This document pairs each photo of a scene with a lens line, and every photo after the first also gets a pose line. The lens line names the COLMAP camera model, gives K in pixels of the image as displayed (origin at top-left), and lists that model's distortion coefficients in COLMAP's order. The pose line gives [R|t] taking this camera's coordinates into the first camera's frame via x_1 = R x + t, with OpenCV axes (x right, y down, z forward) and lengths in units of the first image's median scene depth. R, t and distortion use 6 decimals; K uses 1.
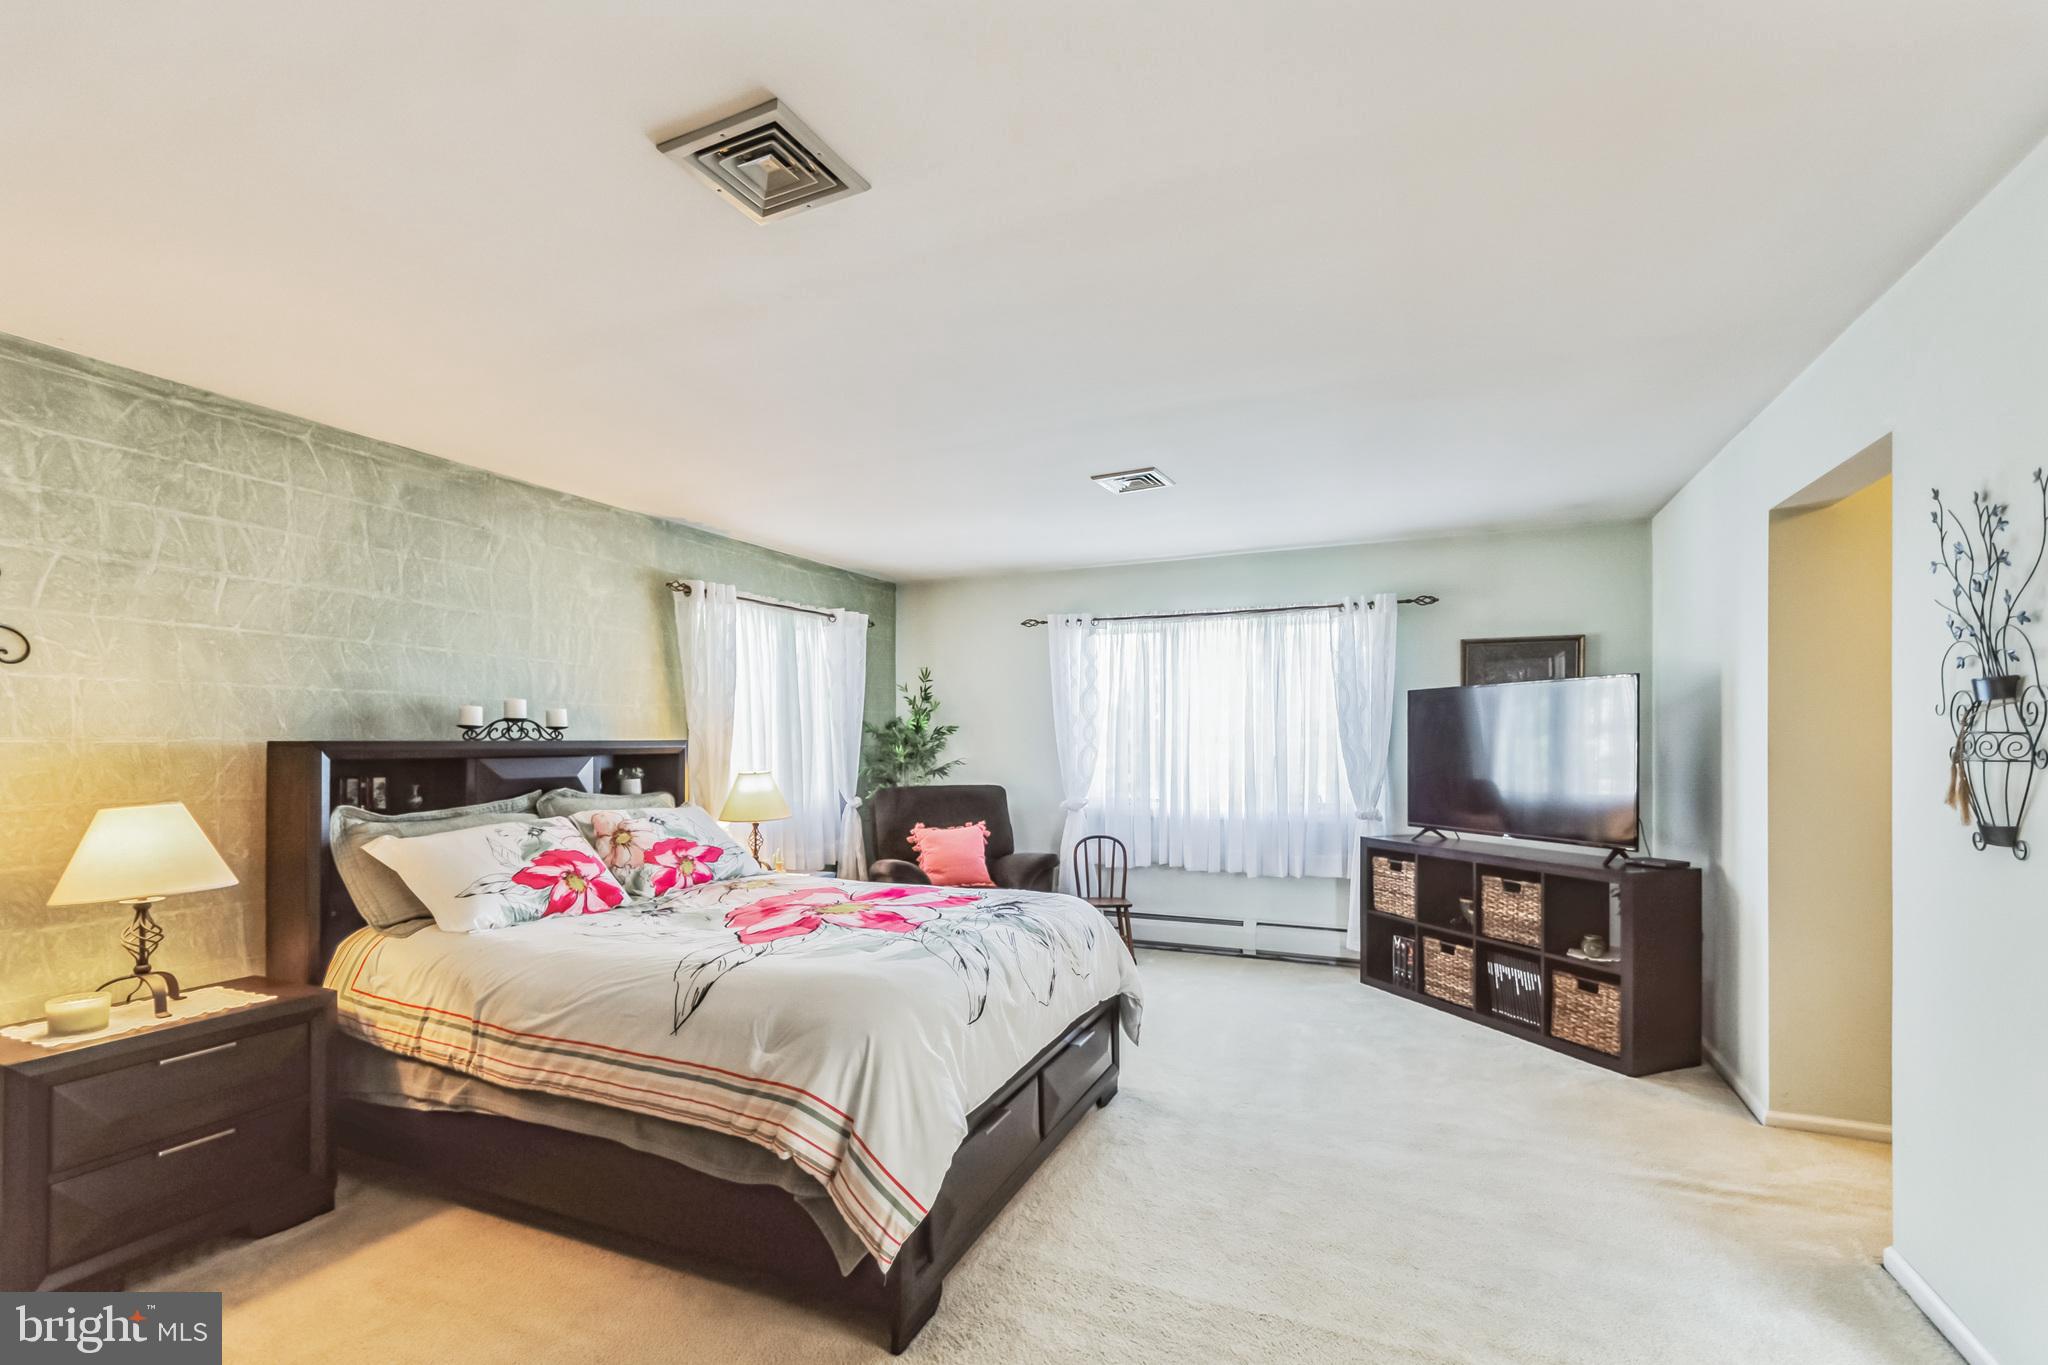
lens RADIAL K [[919.8, 0, 1009.8], [0, 919.8, 735.6], [0, 0, 1]] dist [0.009303, -0.003442]
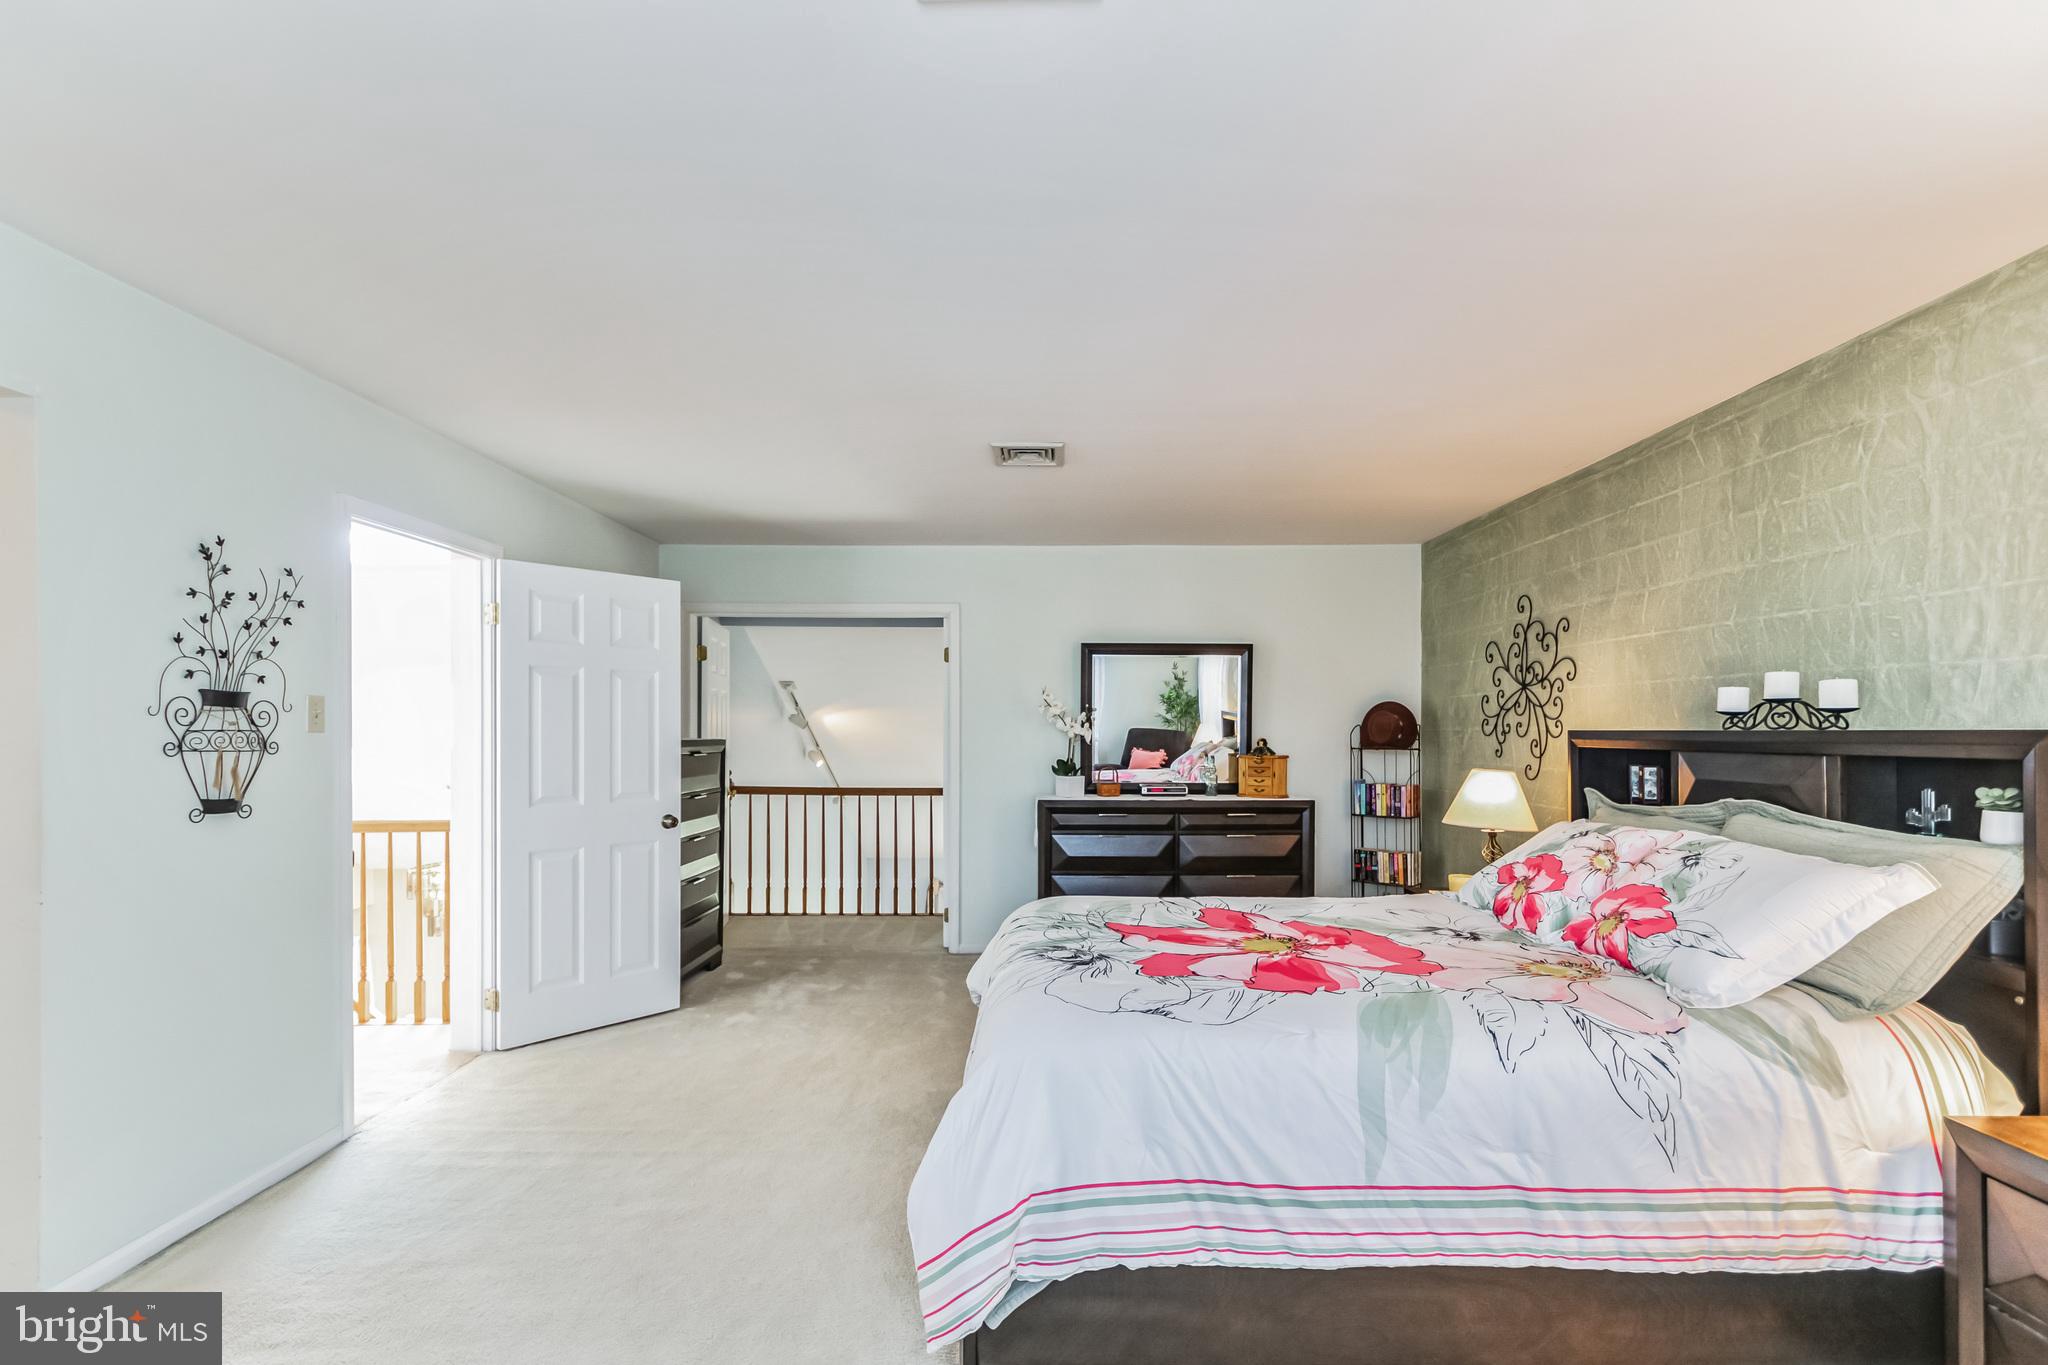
lens RADIAL K [[919.8, 0, 1057.3], [0, 919.8, 726.3], [0, 0, 1]] dist [0.009303, -0.003442]
pose [[-0.903588, 0.002999, -0.428393, 0.286232], [0.006081, 0.999965, -0.005827, 0.003114], [0.428360, -0.007871, -0.903574, 1.467341]]
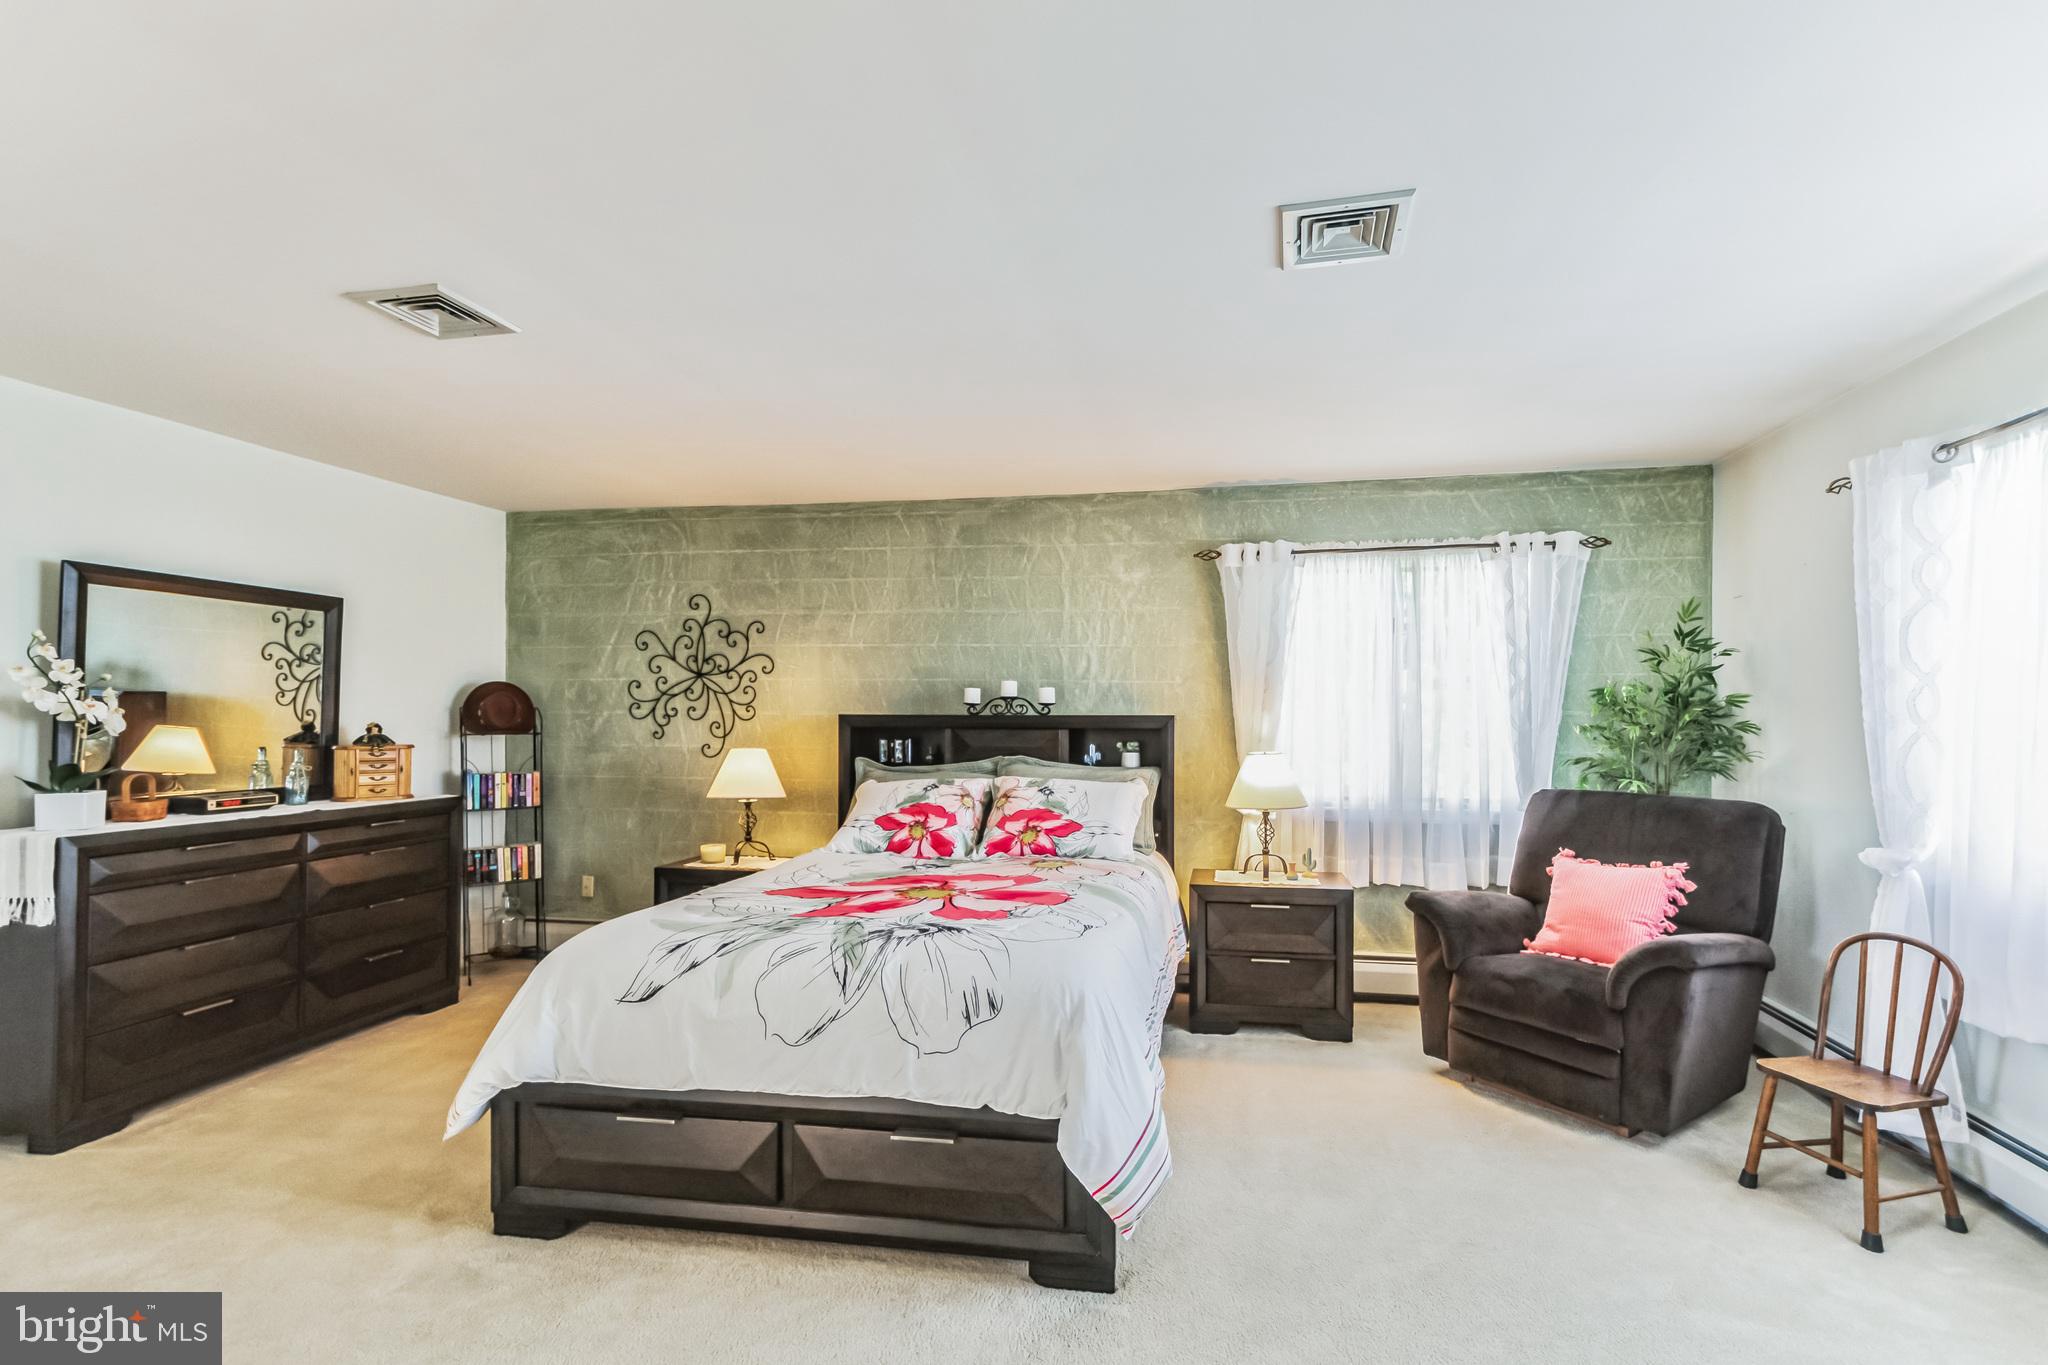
lens RADIAL K [[919.8, 0, 1075.3], [0, 919.8, 713.6], [0, 0, 1]] dist [0.009303, -0.003442]
pose [[0.254322, 0.004369, -0.967110, 0.693347], [-0.000187, 0.999990, 0.004468, -0.001880], [0.967120, -0.000955, 0.254320, 0.809900]]
